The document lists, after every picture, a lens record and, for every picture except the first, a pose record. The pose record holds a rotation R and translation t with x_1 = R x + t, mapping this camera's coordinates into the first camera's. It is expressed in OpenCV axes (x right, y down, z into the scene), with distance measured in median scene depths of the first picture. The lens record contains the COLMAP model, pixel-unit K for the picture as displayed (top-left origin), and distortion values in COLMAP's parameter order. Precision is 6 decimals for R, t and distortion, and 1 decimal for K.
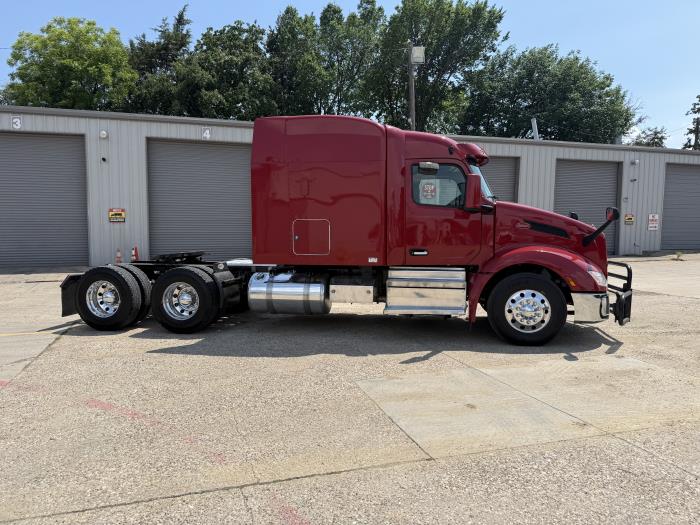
lens RADIAL K [[517.2, 0, 353.7], [0, 517.2, 258.5], [0, 0, 1]] dist [0.020351, -0.028026]
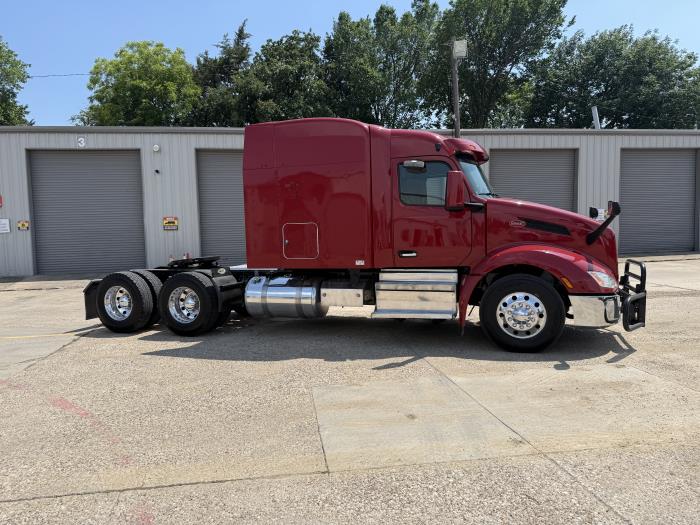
lens RADIAL K [[516.4, 0, 350.7], [0, 516.4, 255.5], [0, 0, 1]] dist [0.027254, -0.037613]
pose [[0.986103, -0.018363, -0.165119, 0.172894], [0.016954, 0.999807, -0.009941, -0.001405], [0.165270, 0.007004, 0.986223, 0.029456]]
